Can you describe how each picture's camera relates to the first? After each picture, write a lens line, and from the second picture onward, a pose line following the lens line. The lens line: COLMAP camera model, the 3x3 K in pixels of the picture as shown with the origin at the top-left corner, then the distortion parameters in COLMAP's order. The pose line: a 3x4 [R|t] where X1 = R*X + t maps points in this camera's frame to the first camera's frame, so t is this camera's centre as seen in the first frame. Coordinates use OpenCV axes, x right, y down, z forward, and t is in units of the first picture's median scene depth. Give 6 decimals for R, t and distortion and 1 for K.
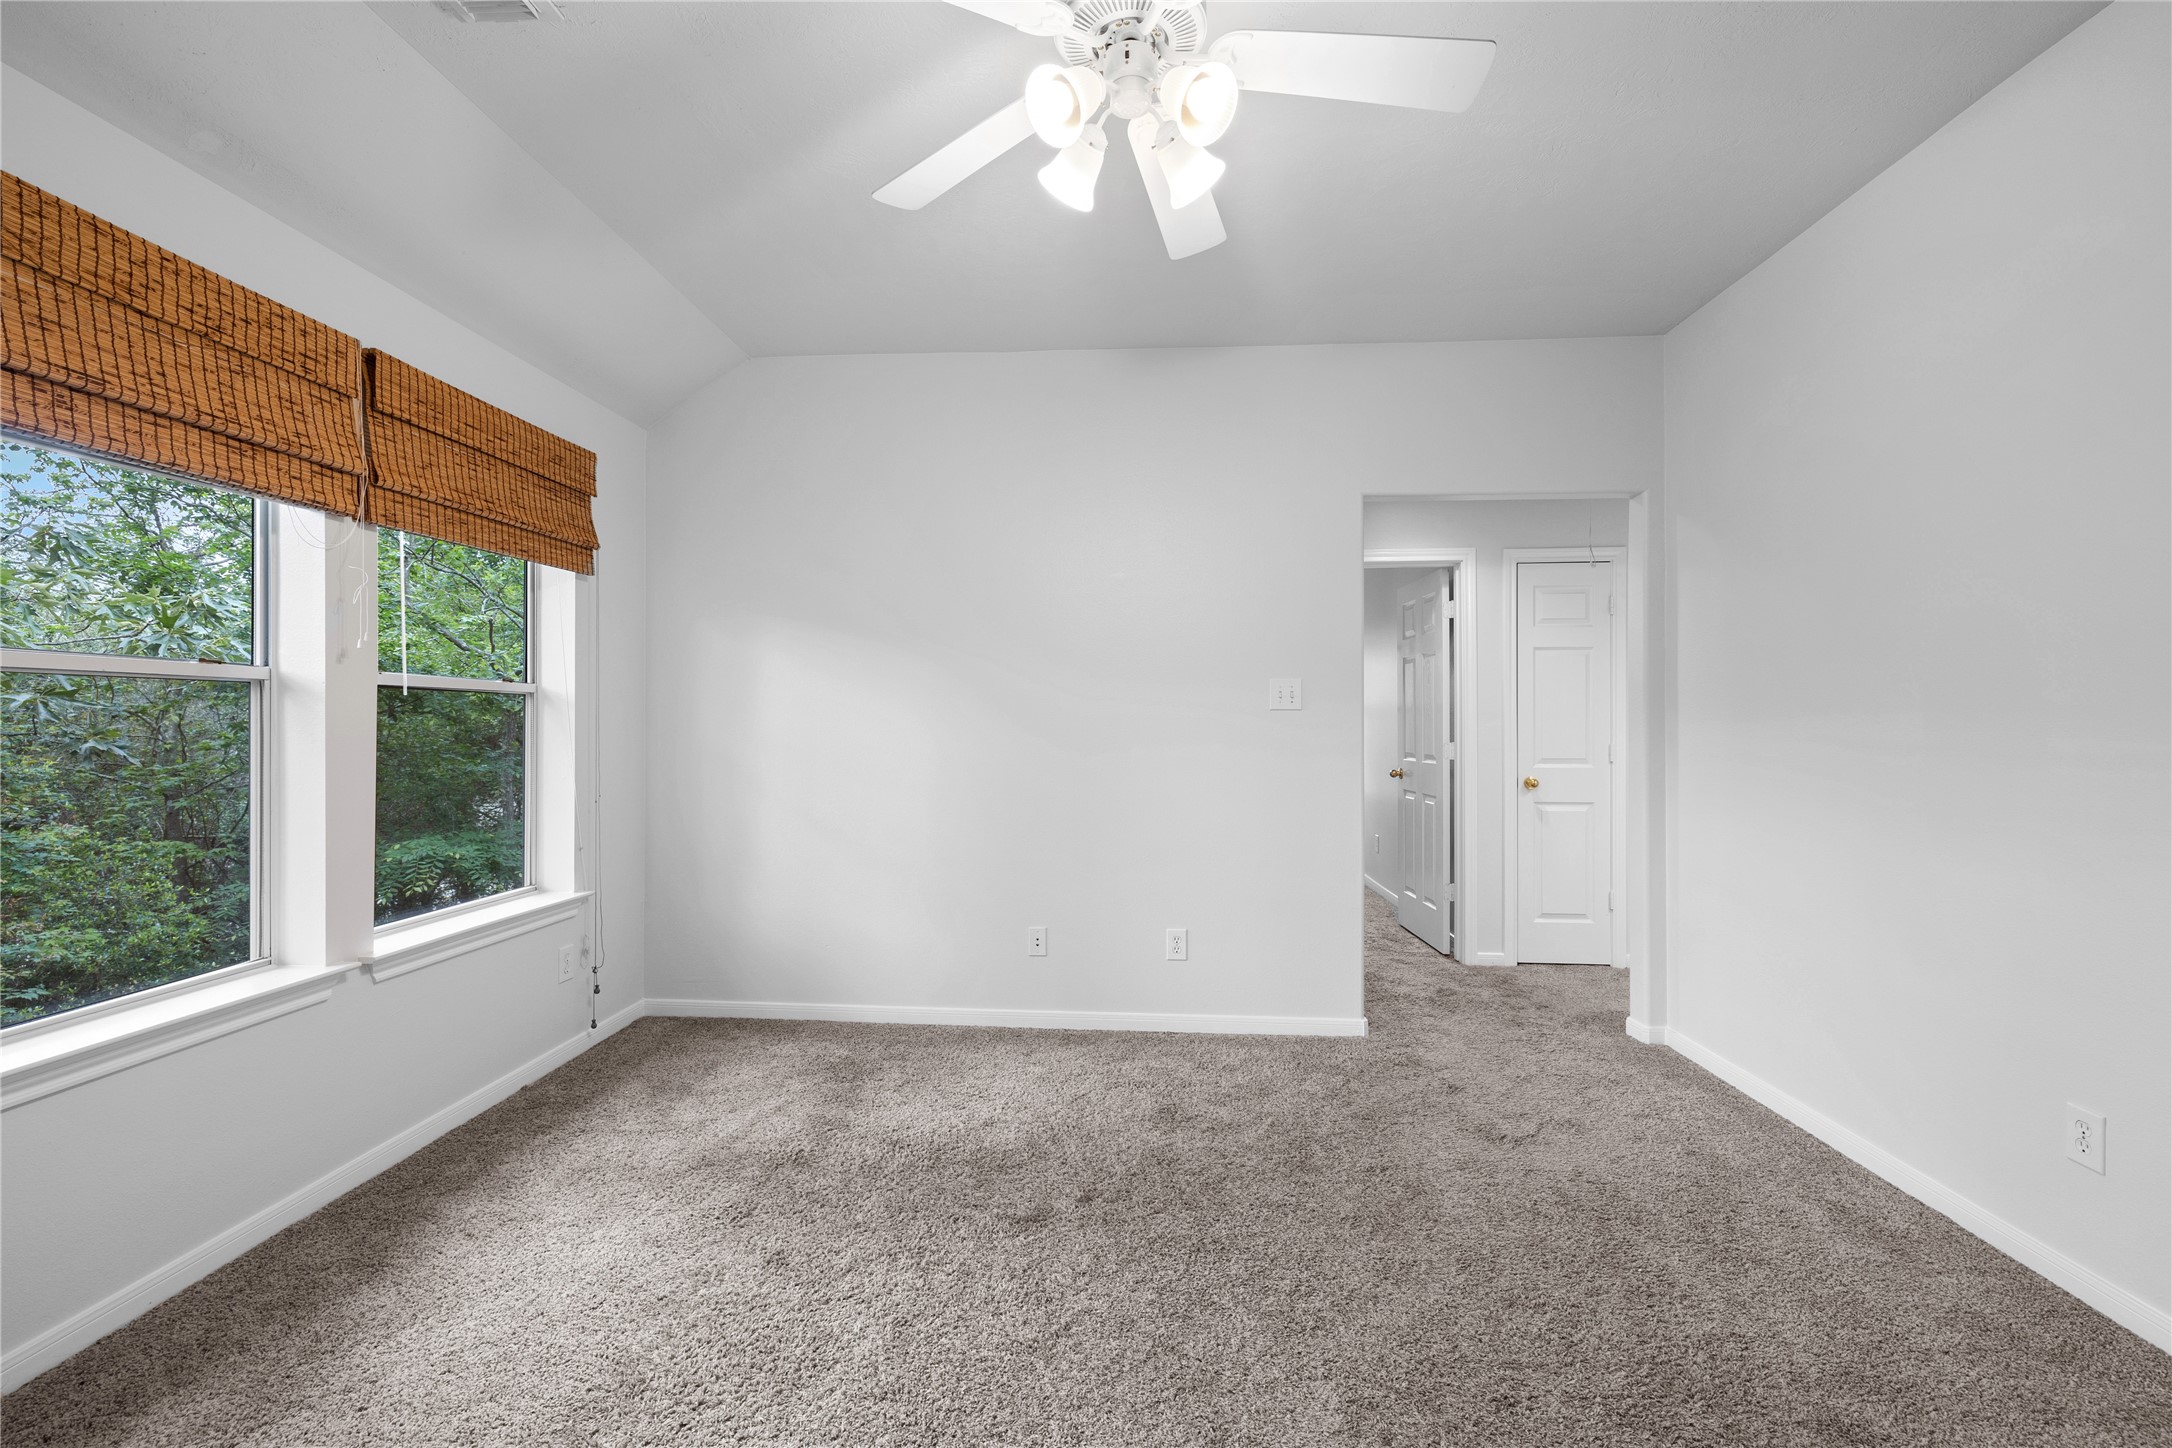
lens RADIAL K [[918.0, 0, 1089.2], [0, 918.0, 729.9], [0, 0, 1]] dist [0.002044, 0.000434]
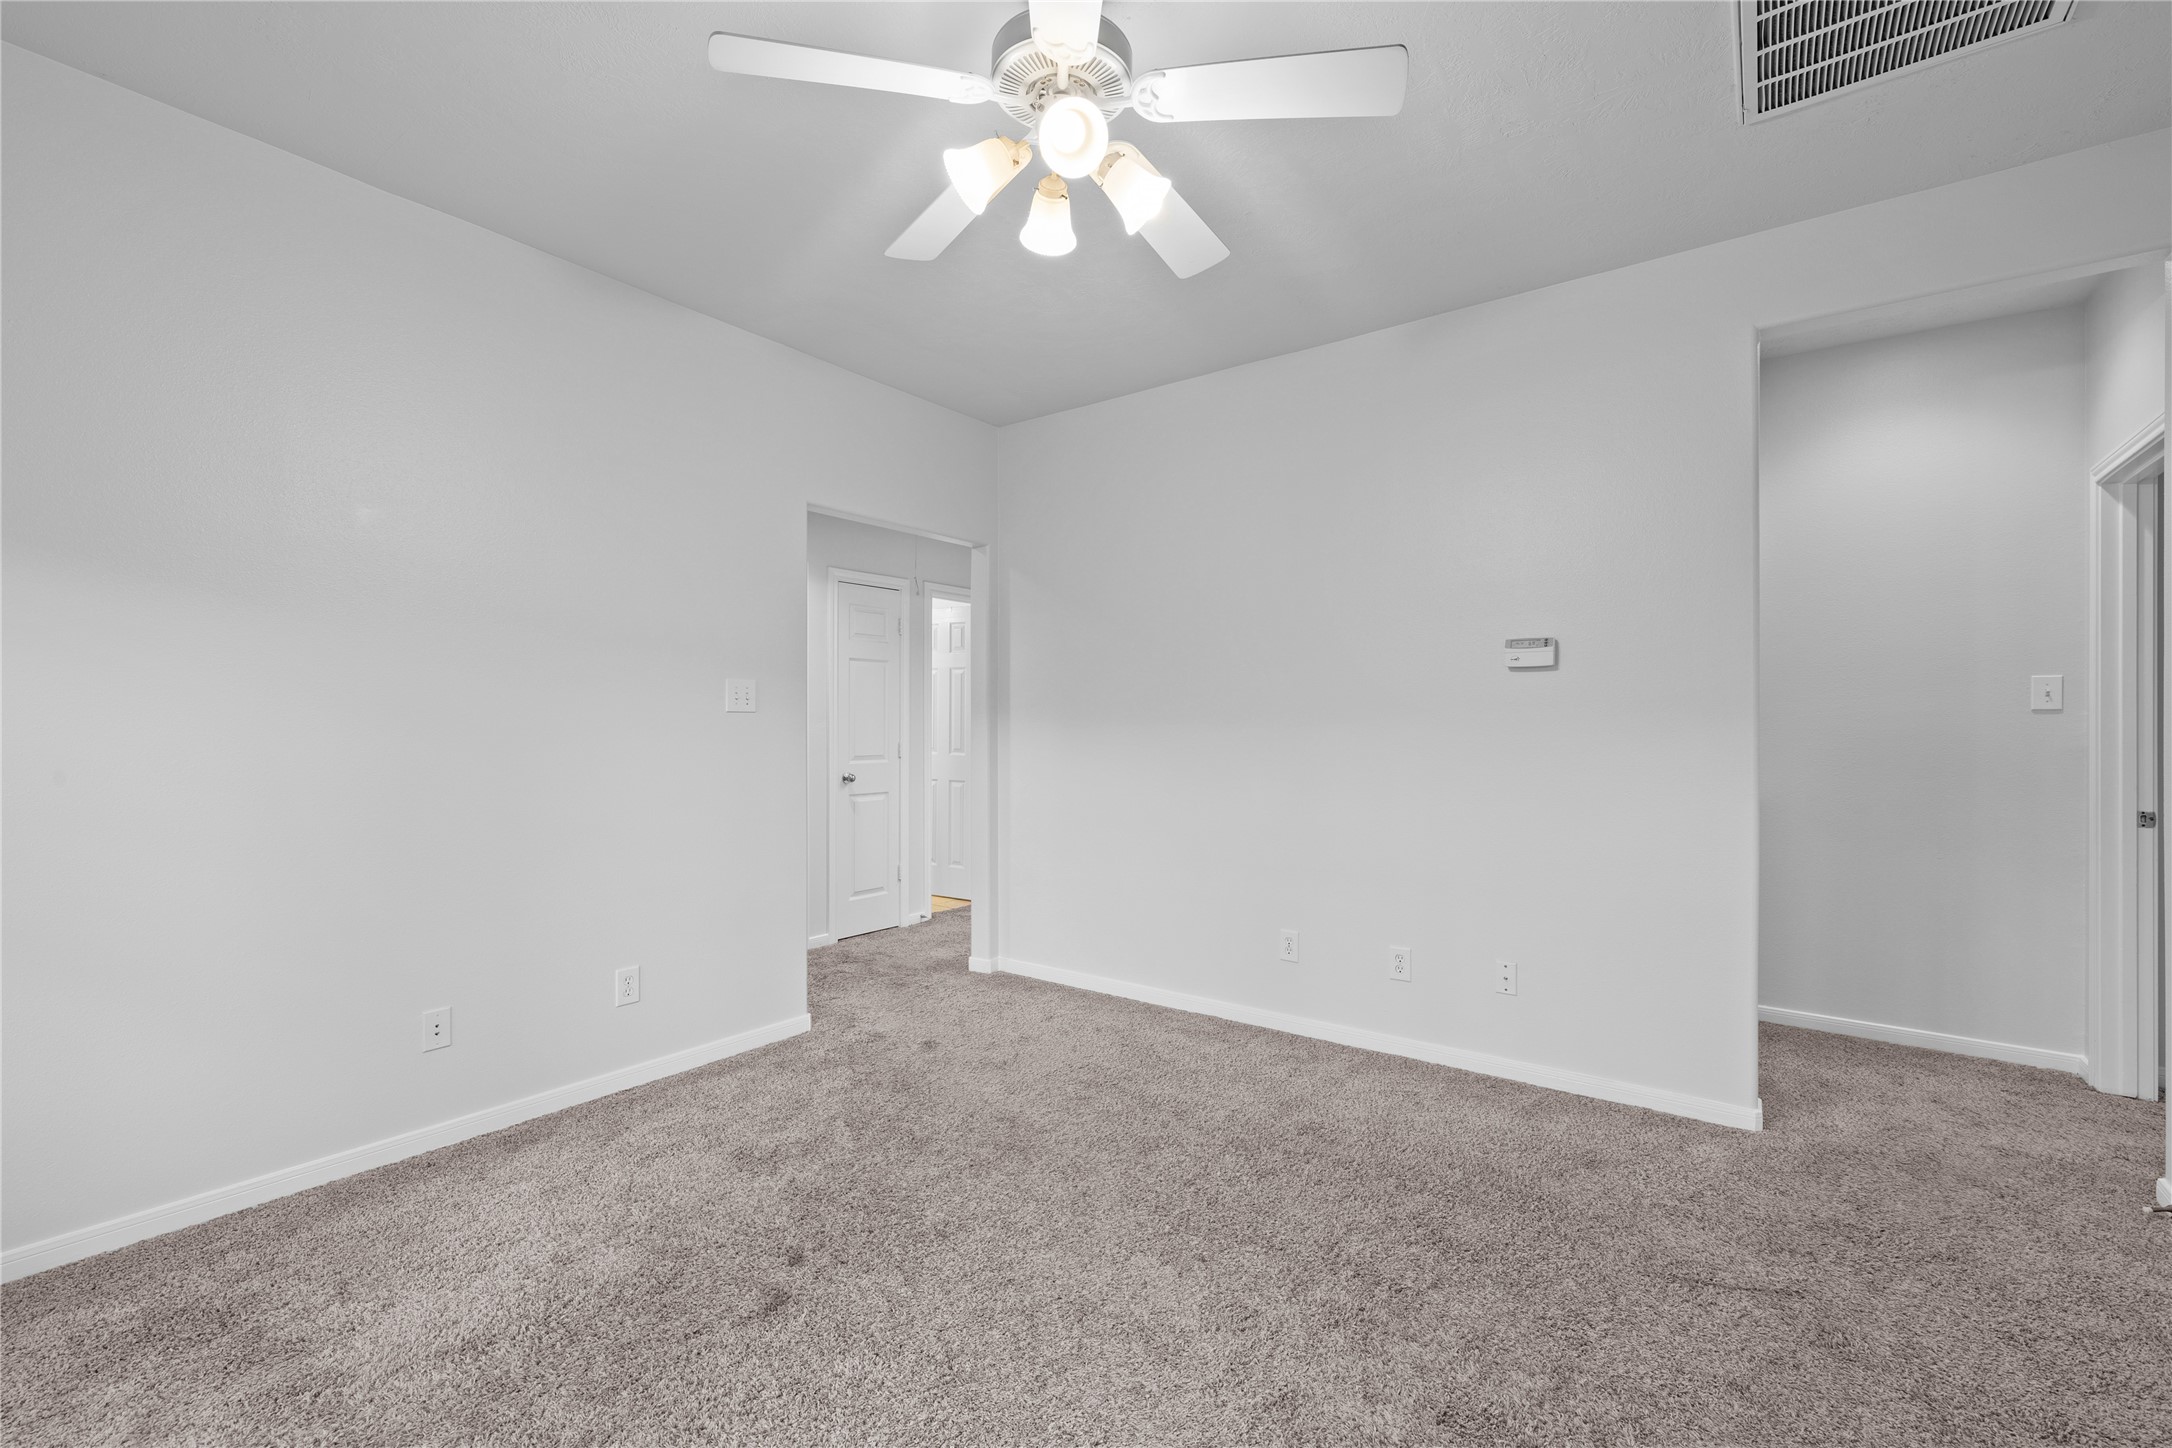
lens RADIAL K [[918.0, 0, 1089.2], [0, 918.0, 729.9], [0, 0, 1]] dist [0.002044, 0.000434]
pose [[0.541341, -0.006194, 0.840780, -0.448018], [0.005411, 0.999978, 0.003883, -0.005908], [-0.840785, 0.002447, 0.541363, 0.203909]]
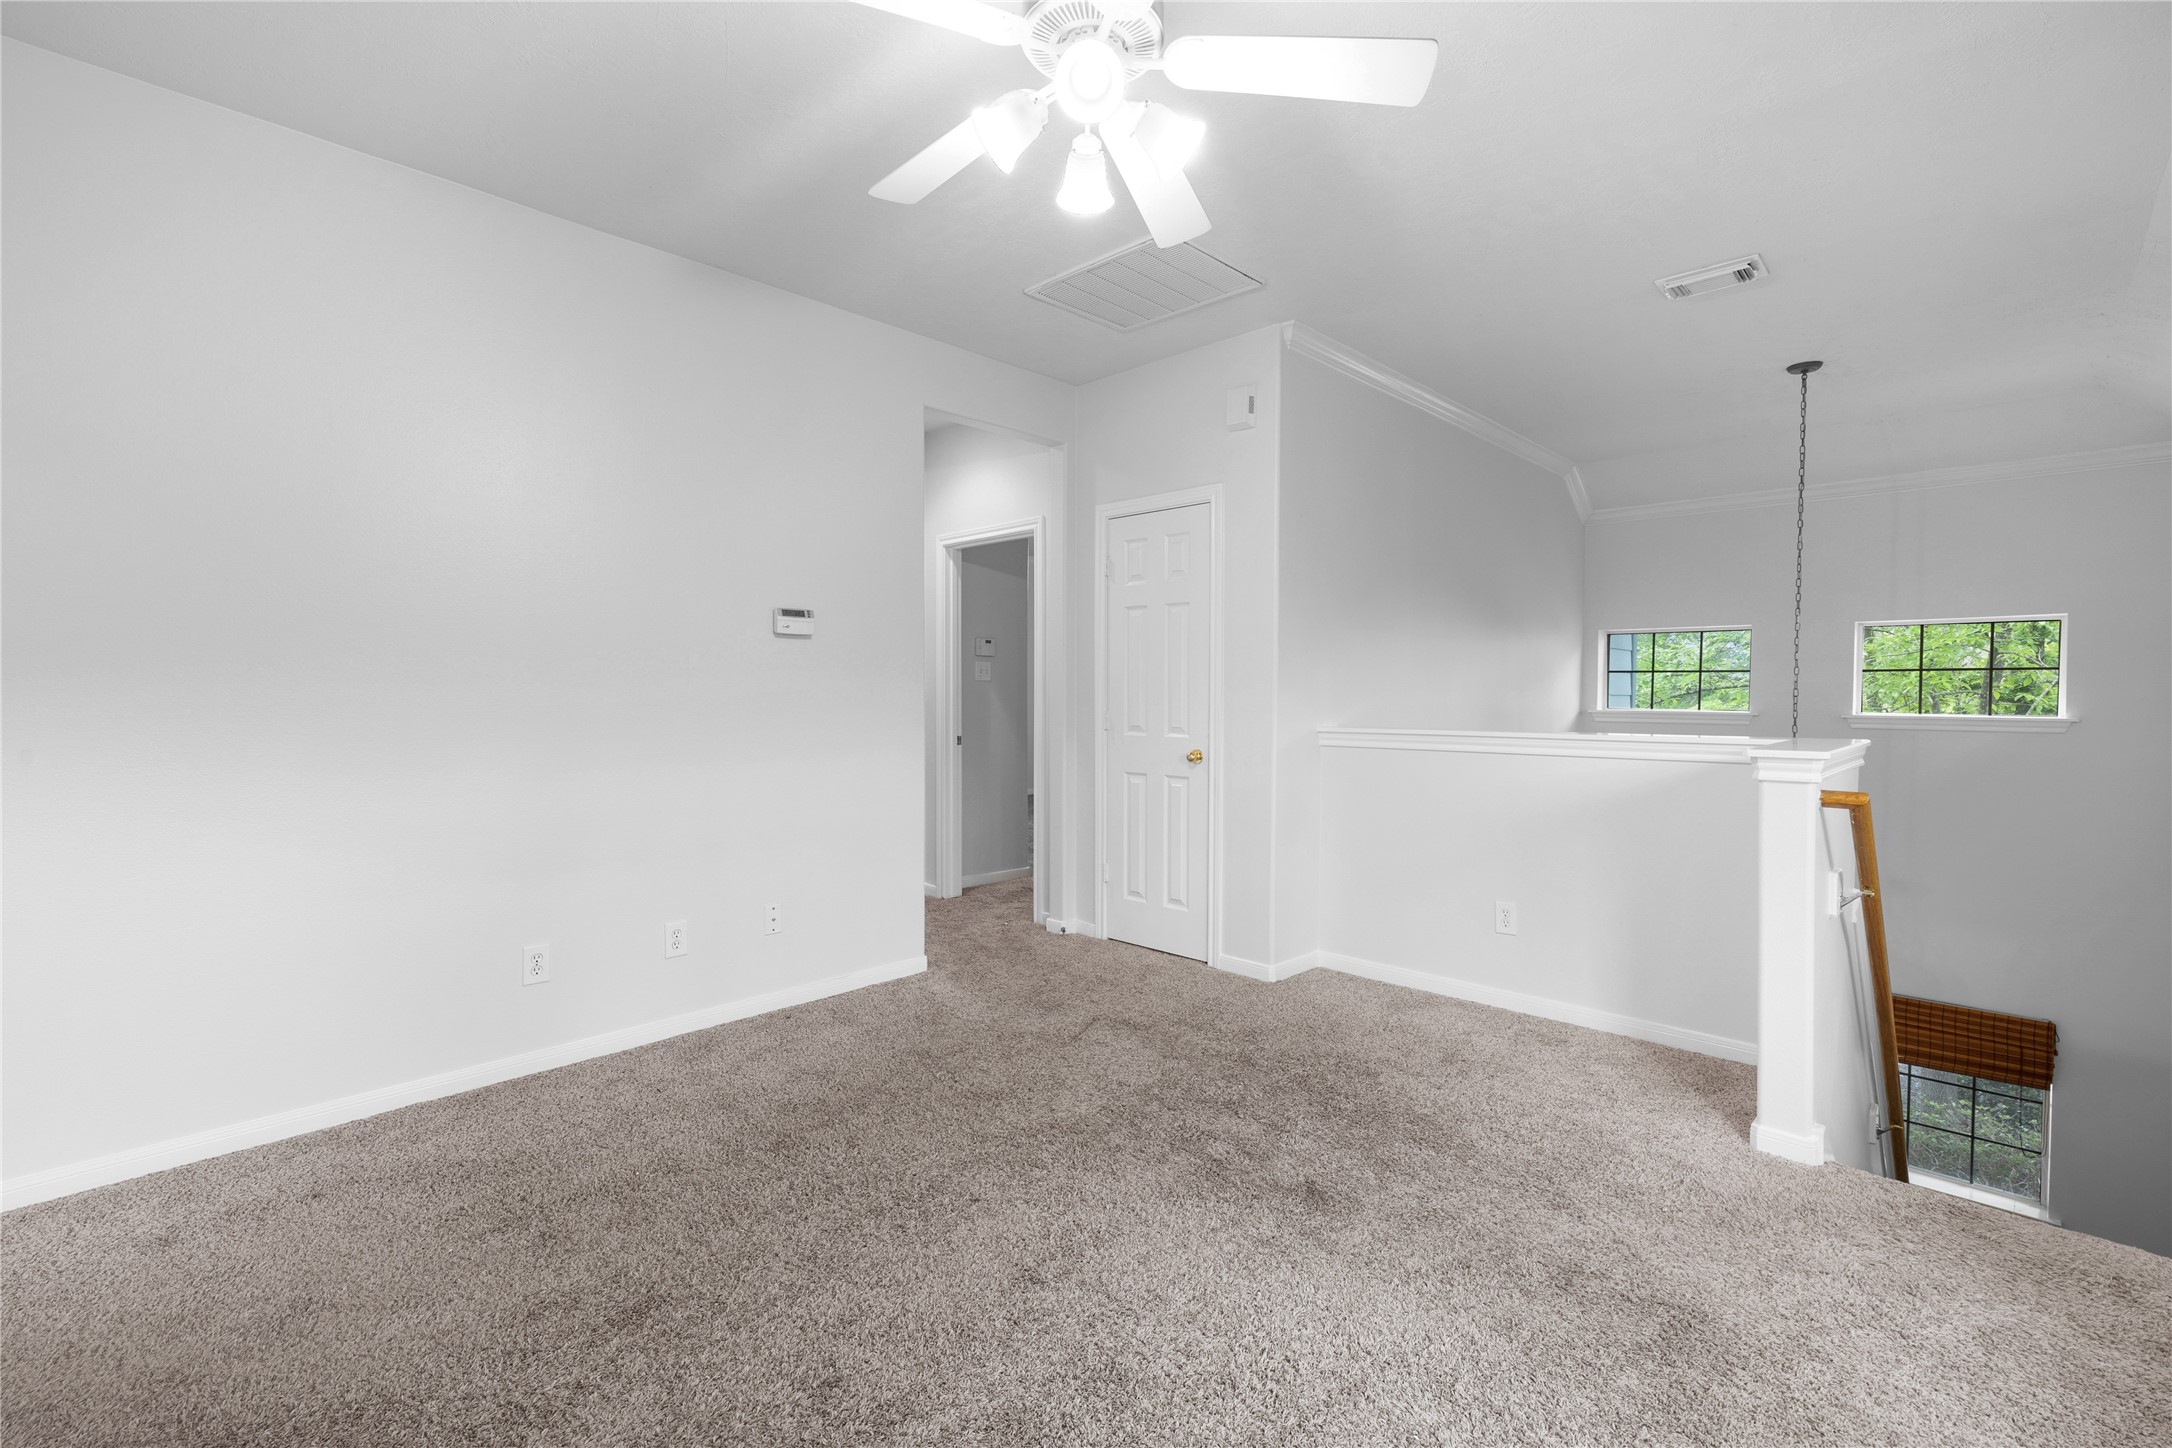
lens RADIAL K [[956.5, 0, 1086.0], [0, 956.5, 724.0], [0, 0, 1]] dist [0.000254, -0.000010]
pose [[-0.763128, -0.030024, 0.645550, -0.370084], [-0.002121, 0.999031, 0.043956, -0.011788], [-0.646244, 0.032175, -0.762452, 0.996000]]
